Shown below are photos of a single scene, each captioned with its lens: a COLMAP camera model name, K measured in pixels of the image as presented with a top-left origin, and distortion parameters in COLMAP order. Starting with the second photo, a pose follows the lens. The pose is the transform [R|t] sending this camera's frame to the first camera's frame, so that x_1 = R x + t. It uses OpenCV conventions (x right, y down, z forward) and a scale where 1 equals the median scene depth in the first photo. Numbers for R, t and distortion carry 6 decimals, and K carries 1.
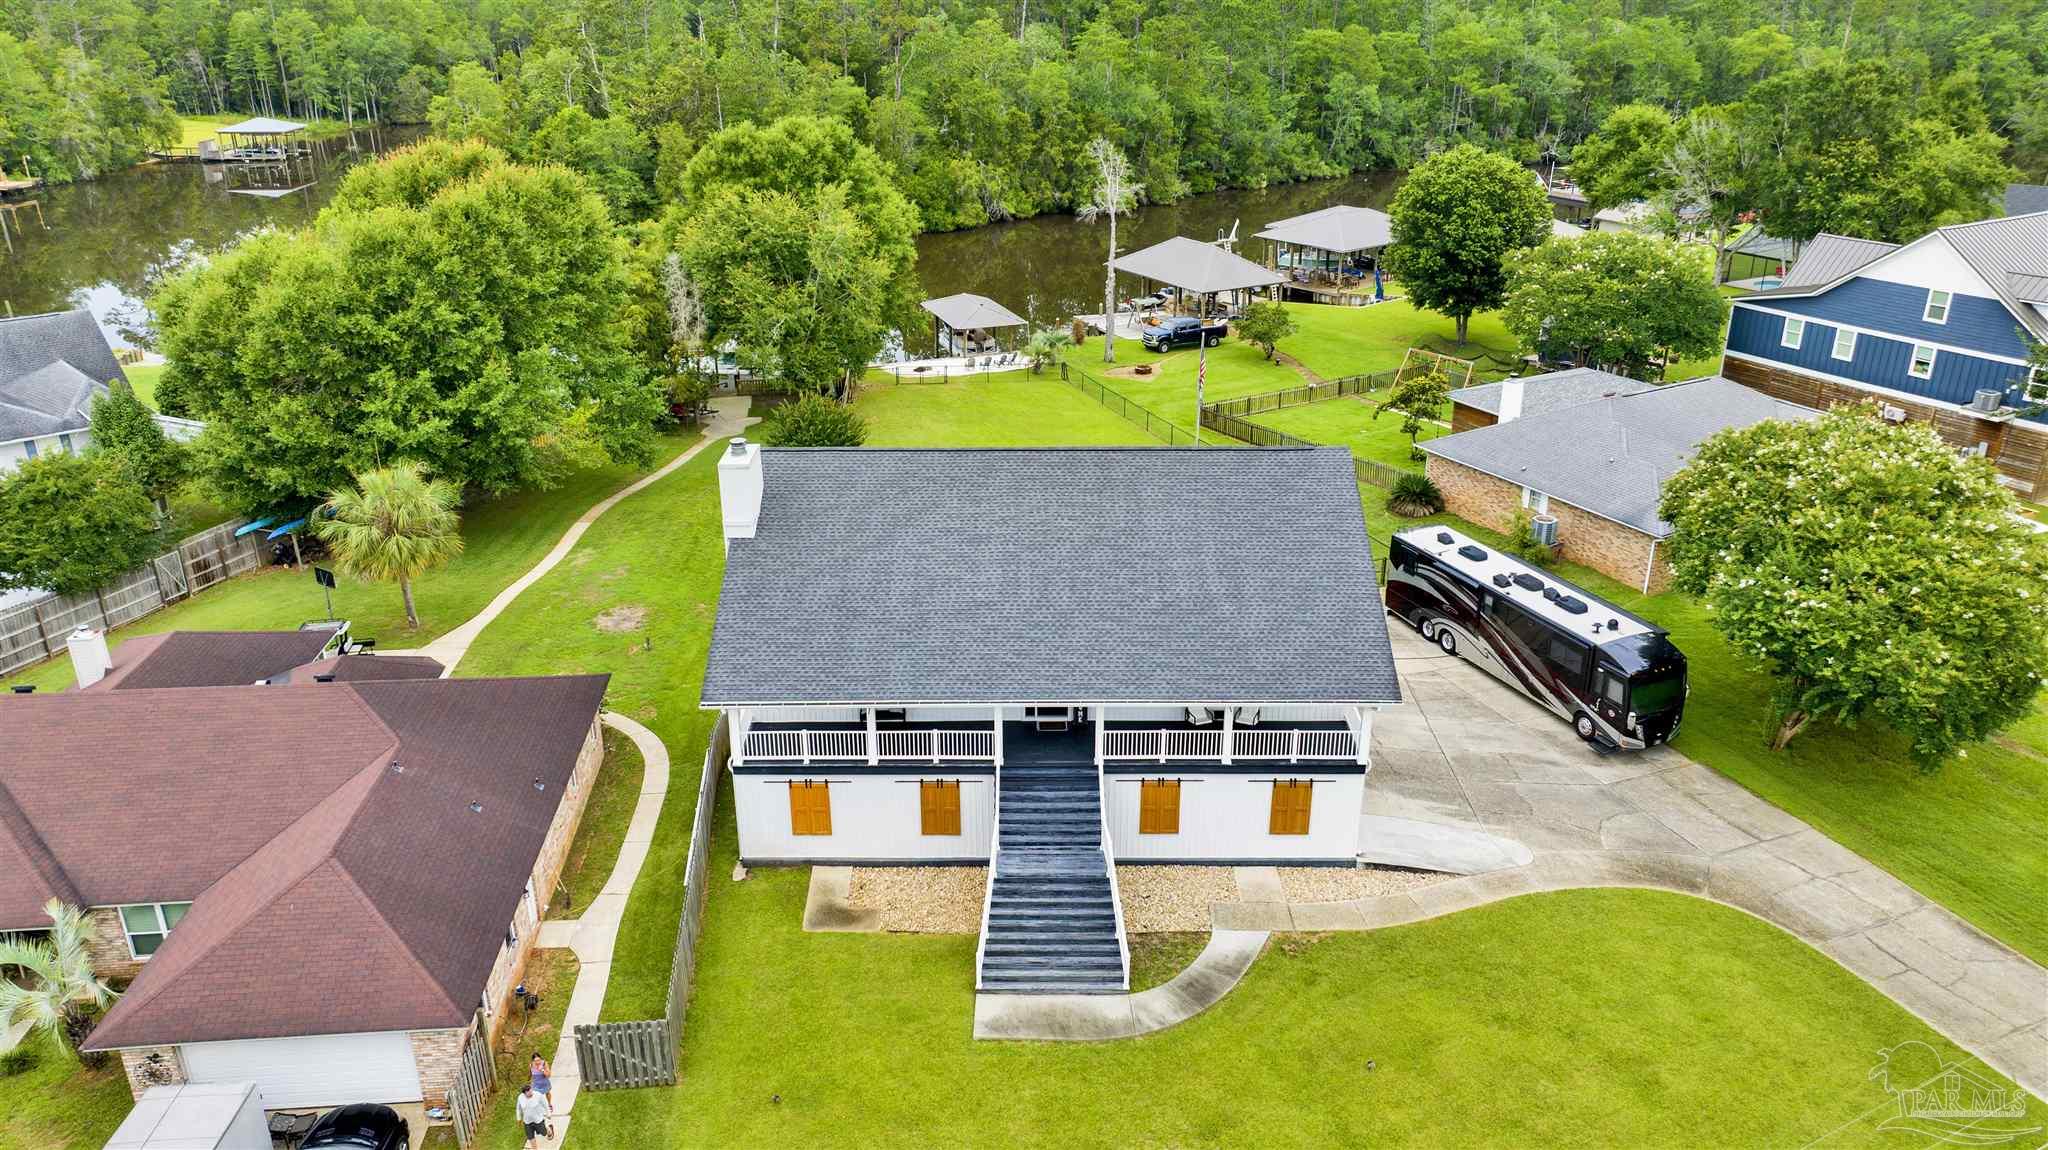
lens RADIAL K [[1452.7, 0, 1024.0], [0, 1452.7, 575.0], [0, 0, 1]] dist [-0.025206, 0.000896]
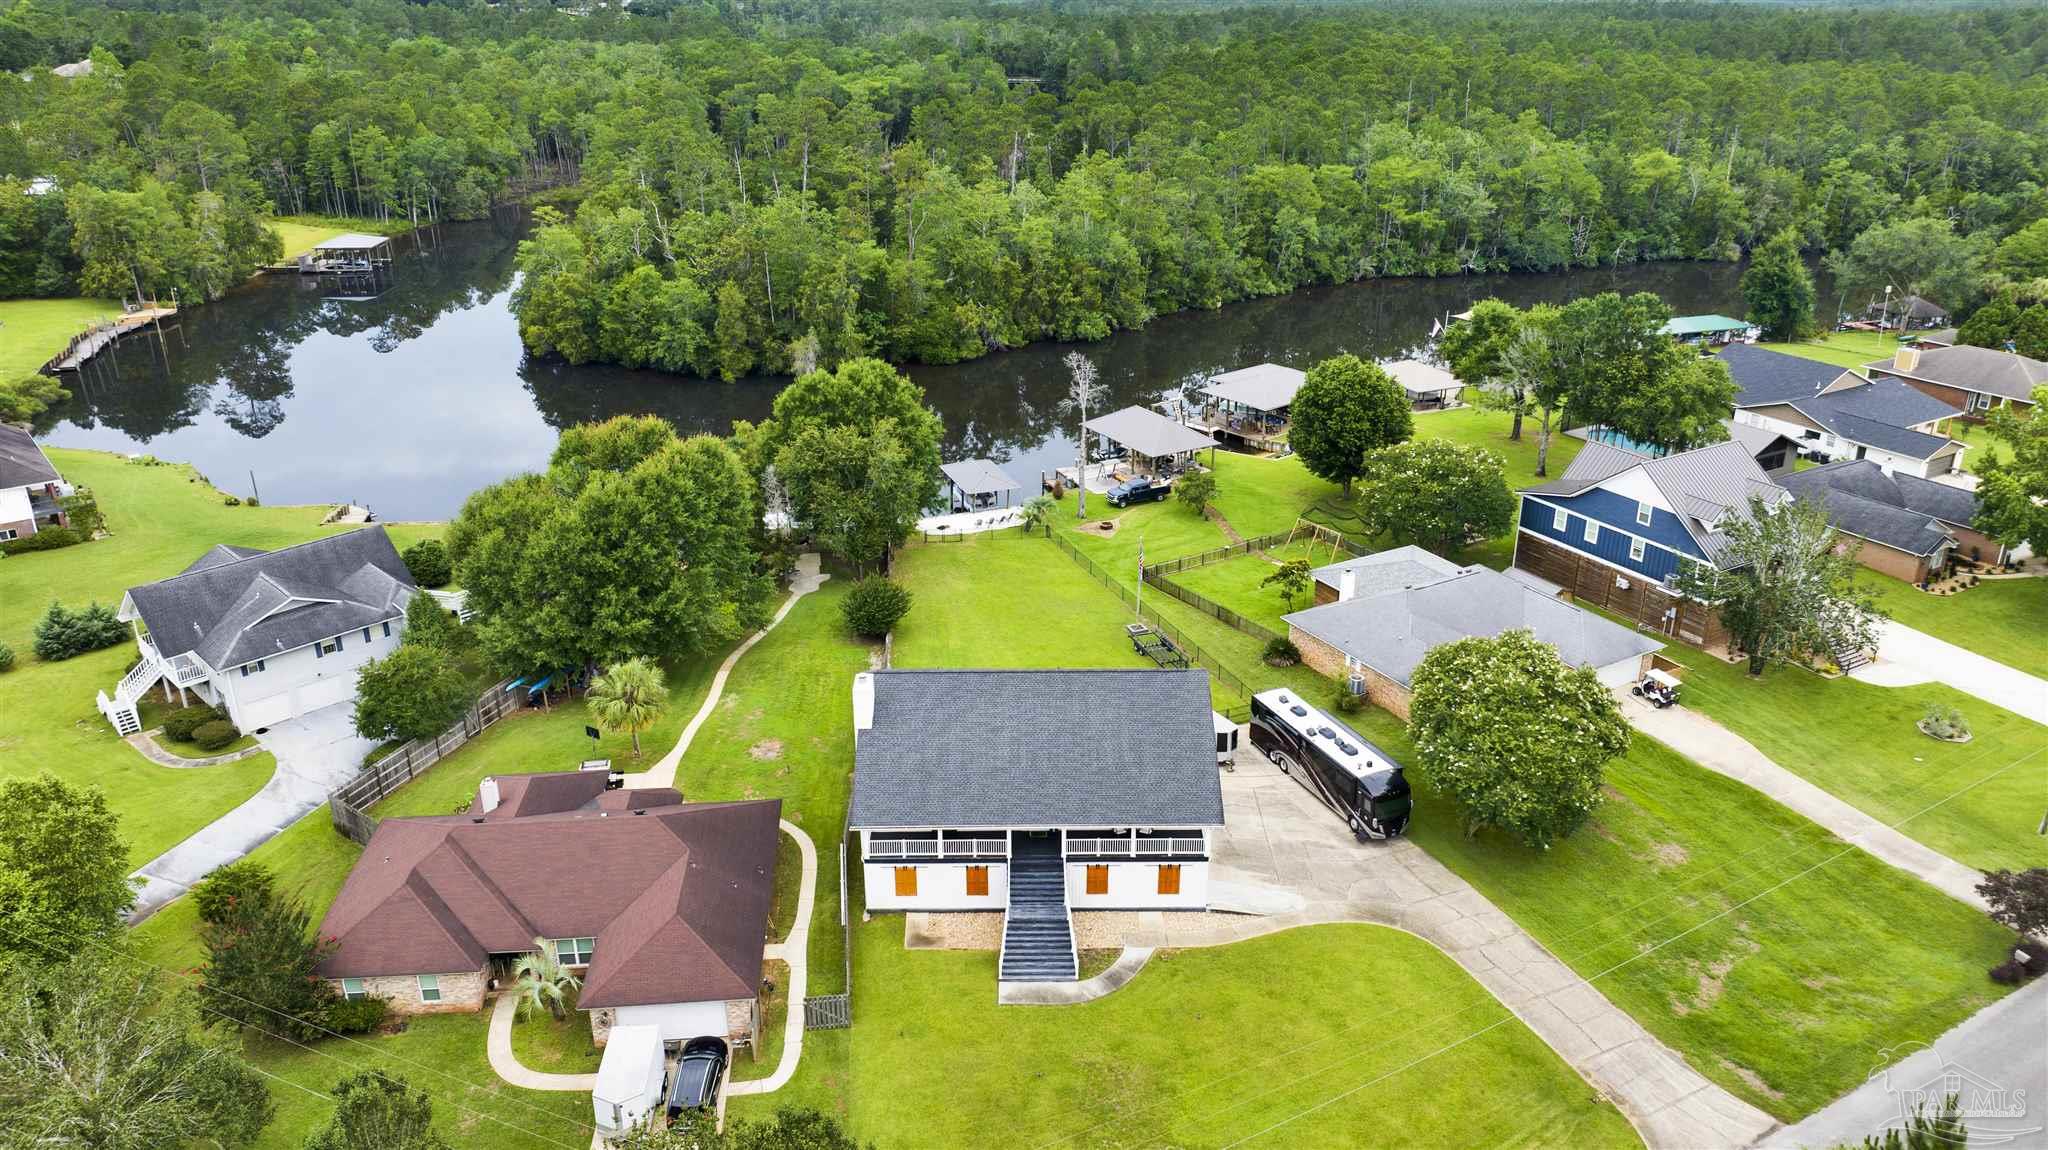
lens RADIAL K [[1452.7, 0, 1024.0], [0, 1452.7, 575.0], [0, 0, 1]] dist [-0.025206, 0.000896]
pose [[0.999968, -0.003418, 0.007218, -0.008537], [0.003434, 0.999992, -0.002231, -0.179146], [-0.007210, 0.002256, 0.999971, -0.673321]]
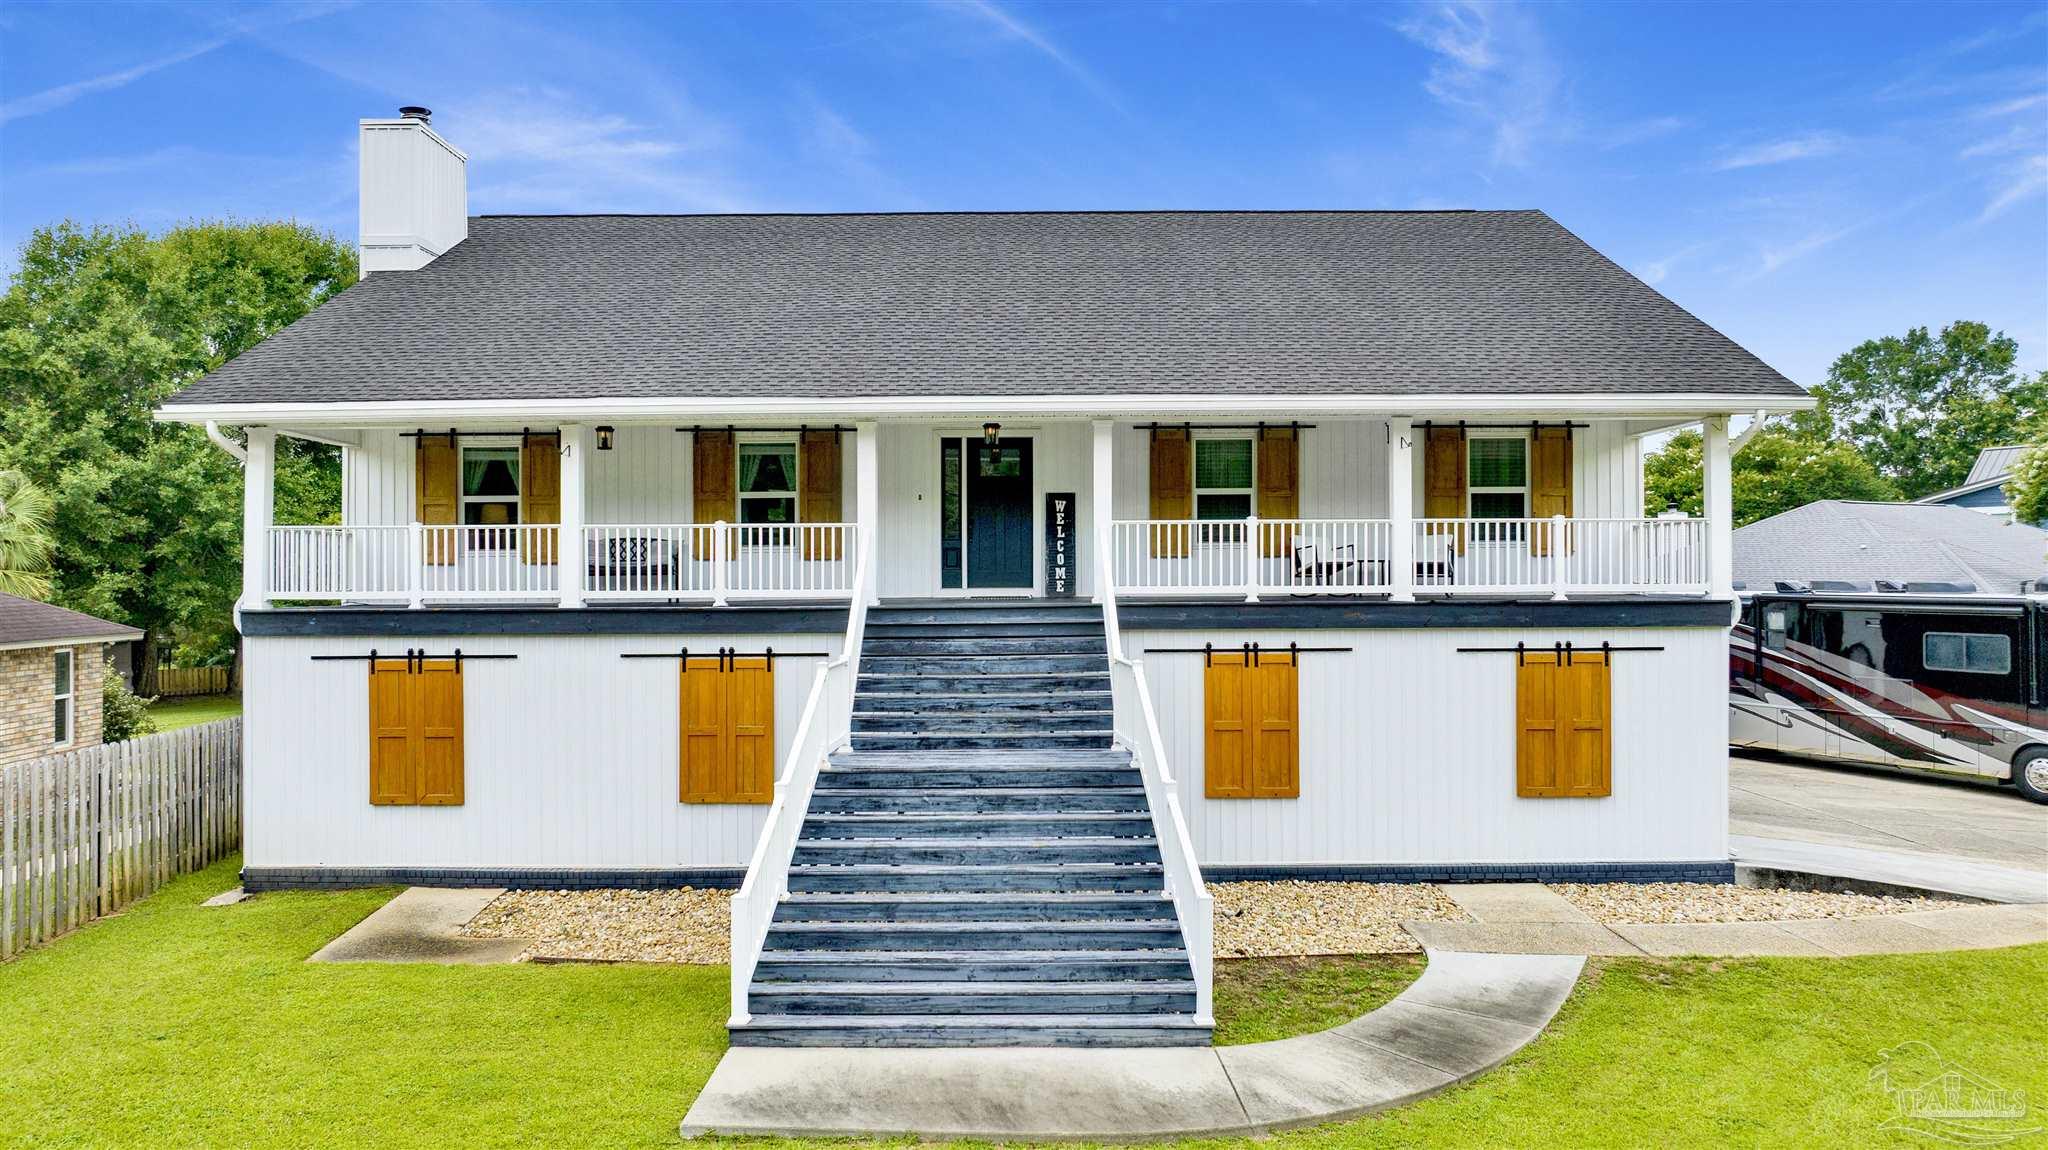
lens RADIAL K [[1452.7, 0, 1024.0], [0, 1452.7, 575.0], [0, 0, 1]] dist [-0.025206, 0.000896]
pose [[0.999993, -0.003202, 0.001804, 0.022482], [0.003651, 0.921767, -0.387727, 0.230331], [-0.000421, 0.387731, 0.921773, 0.487940]]
